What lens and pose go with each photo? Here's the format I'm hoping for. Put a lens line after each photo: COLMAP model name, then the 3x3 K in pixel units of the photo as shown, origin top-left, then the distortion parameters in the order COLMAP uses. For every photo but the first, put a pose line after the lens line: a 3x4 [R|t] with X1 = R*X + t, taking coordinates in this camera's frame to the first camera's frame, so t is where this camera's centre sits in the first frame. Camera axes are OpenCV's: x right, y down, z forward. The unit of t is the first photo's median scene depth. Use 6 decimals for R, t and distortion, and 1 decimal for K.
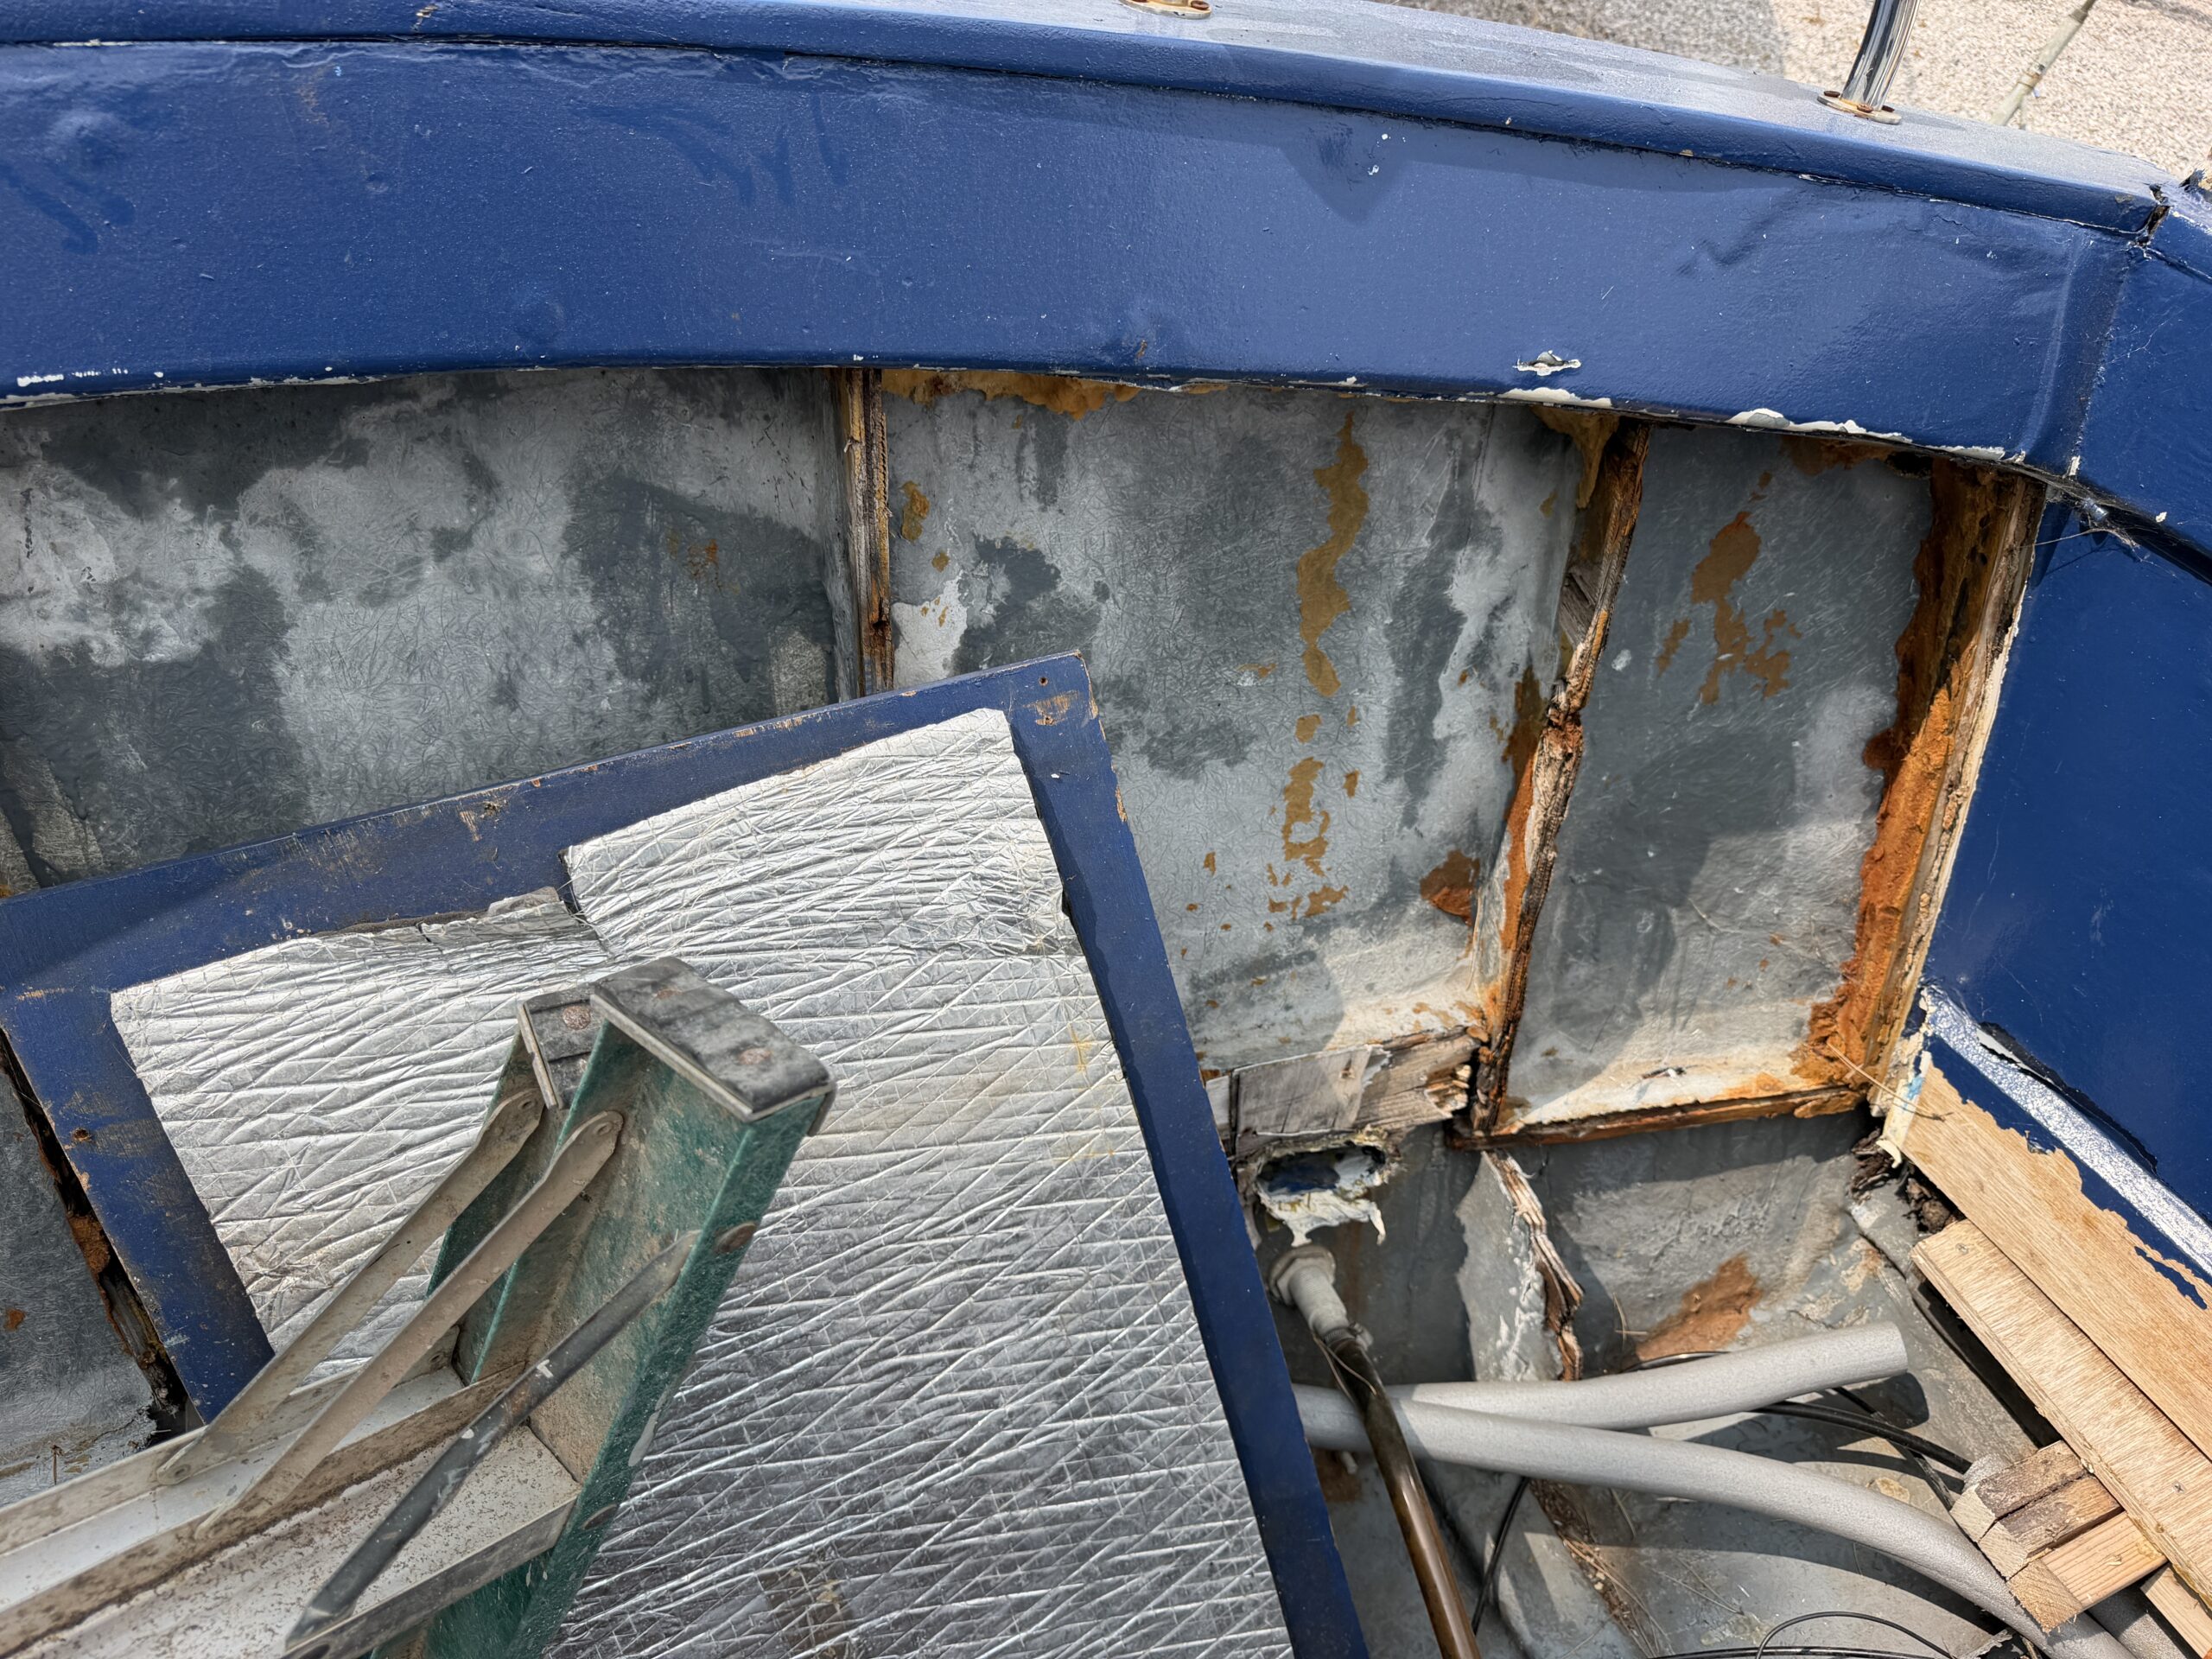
lens RADIAL K [[1562.9, 0, 1106.0], [0, 1562.9, 829.5], [0, 0, 1]] dist [0.076255, -0.113106]
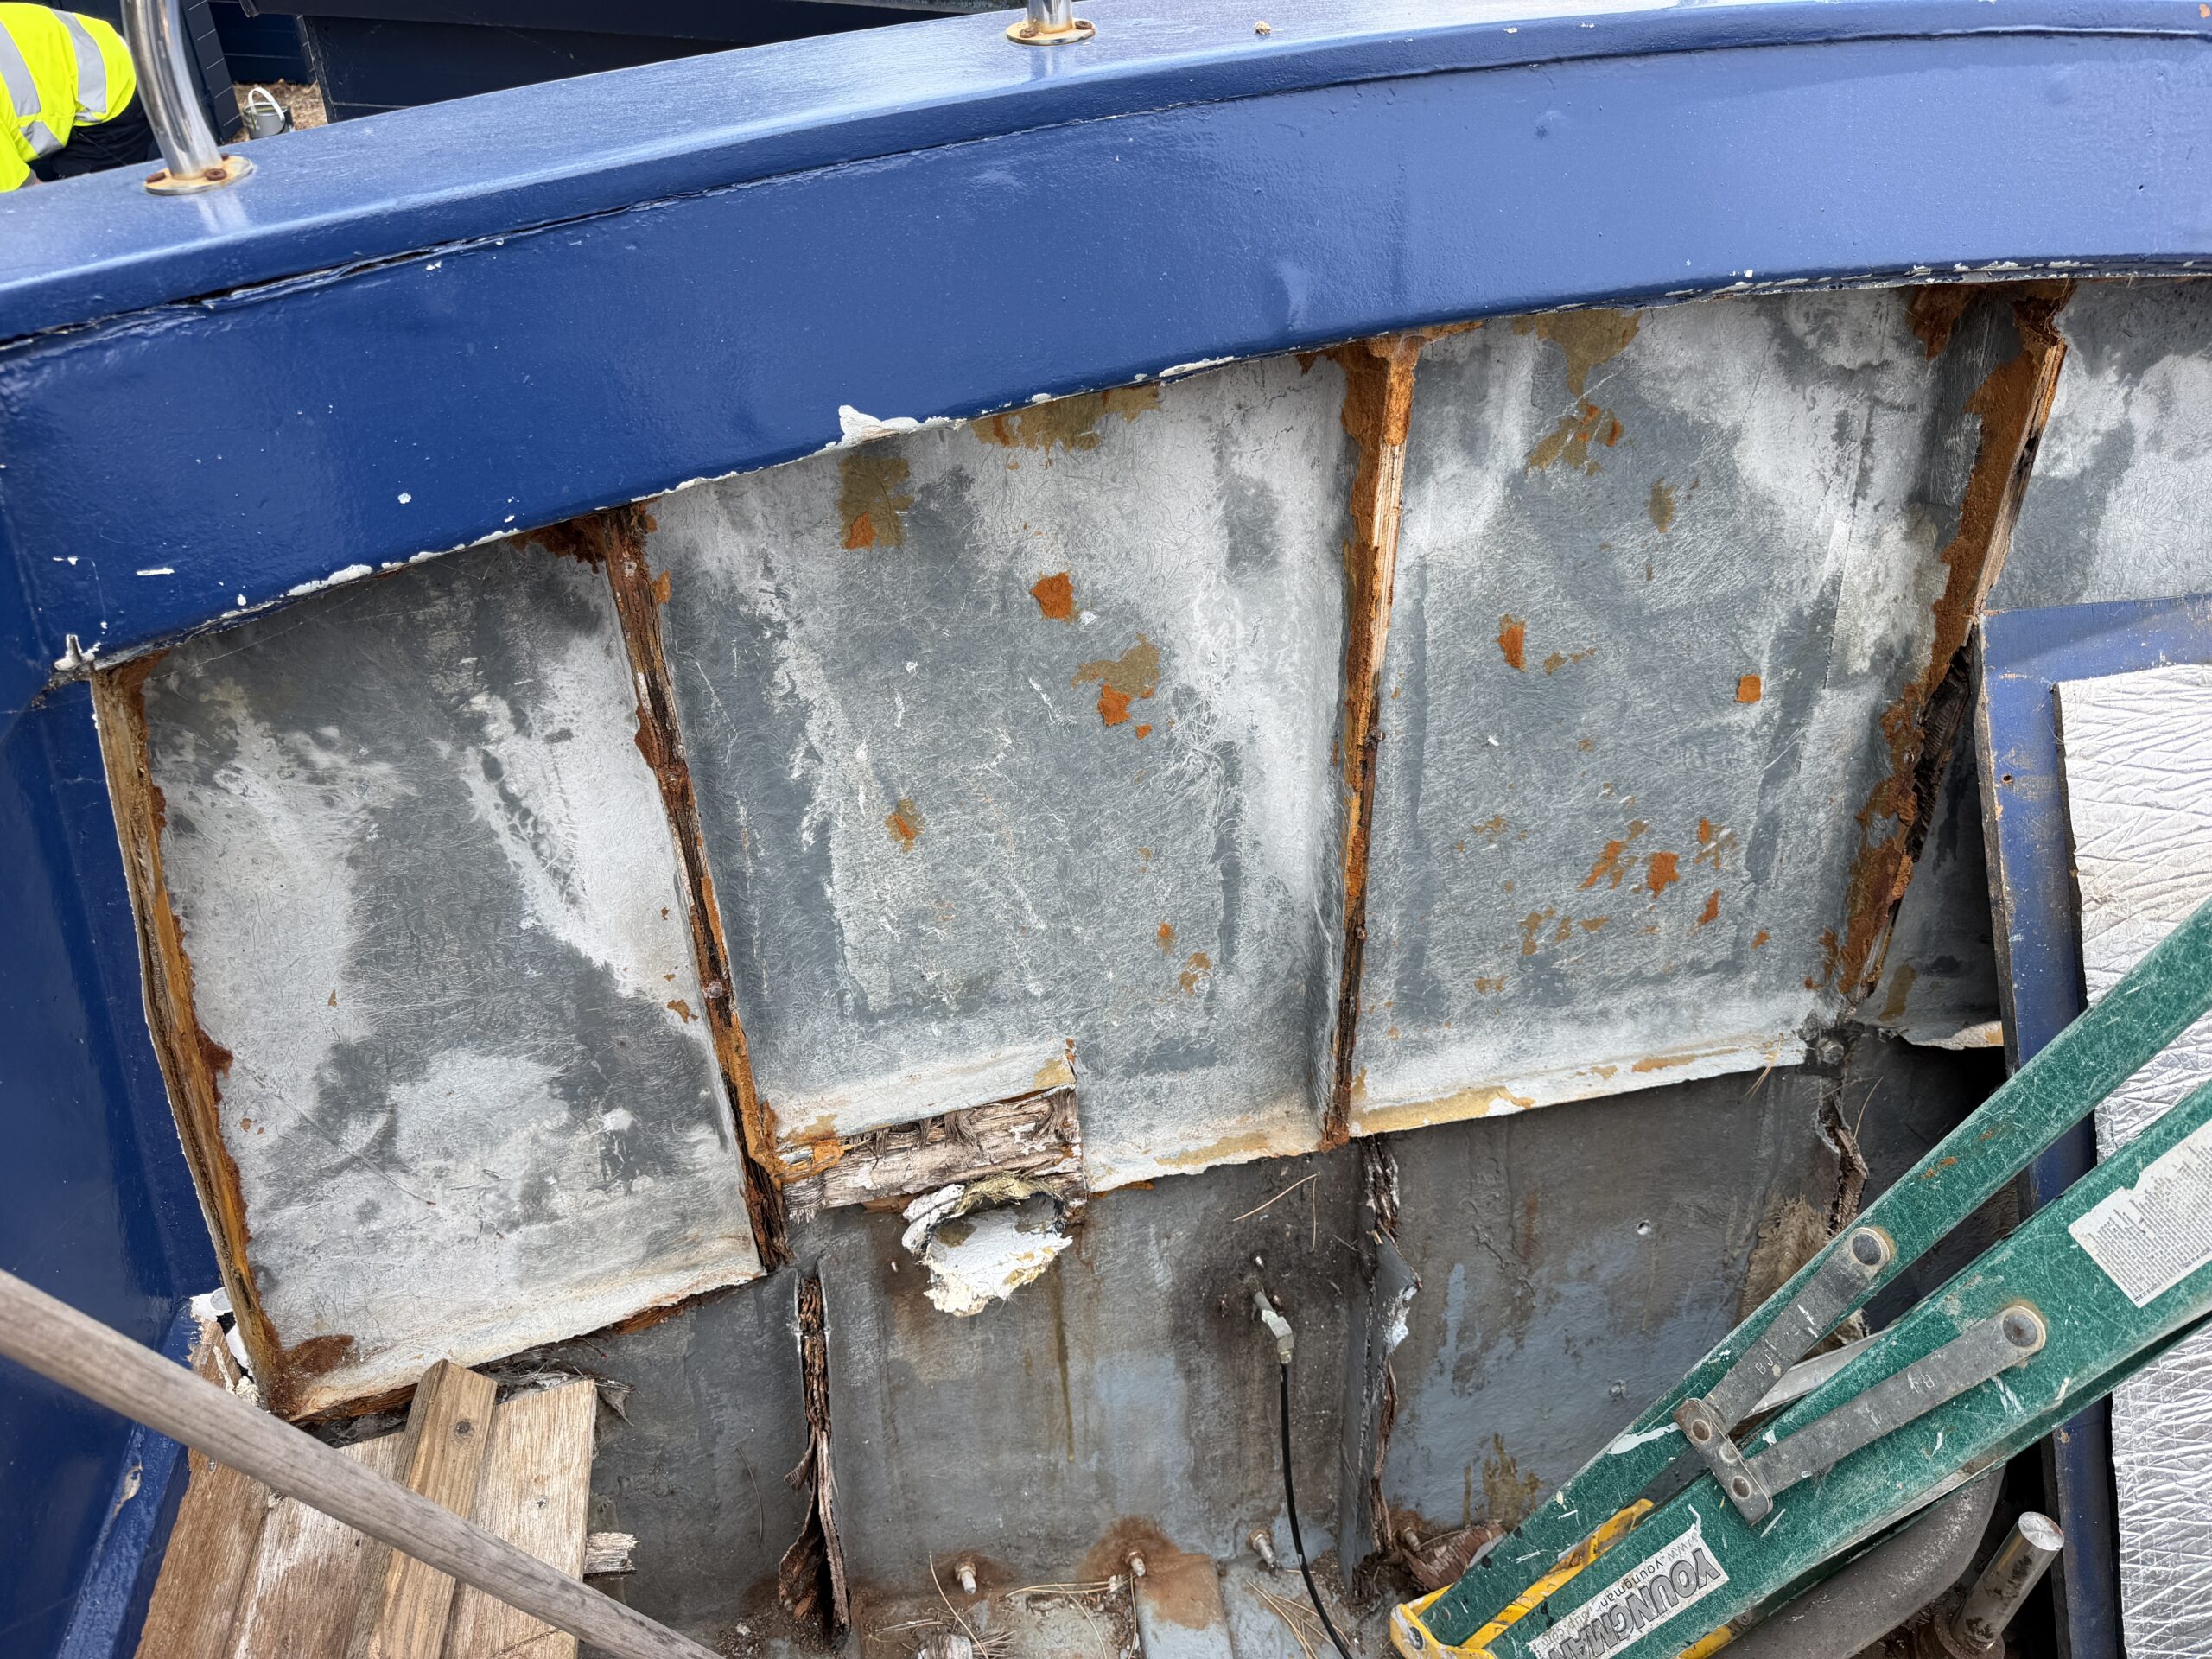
lens RADIAL K [[1635.4, 0, 1106.5], [0, 1635.4, 838.6], [0, 0, 1]] dist [0.100625, -0.136280]
pose [[0.975659, 0.136942, -0.171278, -1.161058], [-0.150772, 0.986054, -0.070468, 0.470771], [0.159239, 0.094577, 0.982699, -0.629780]]
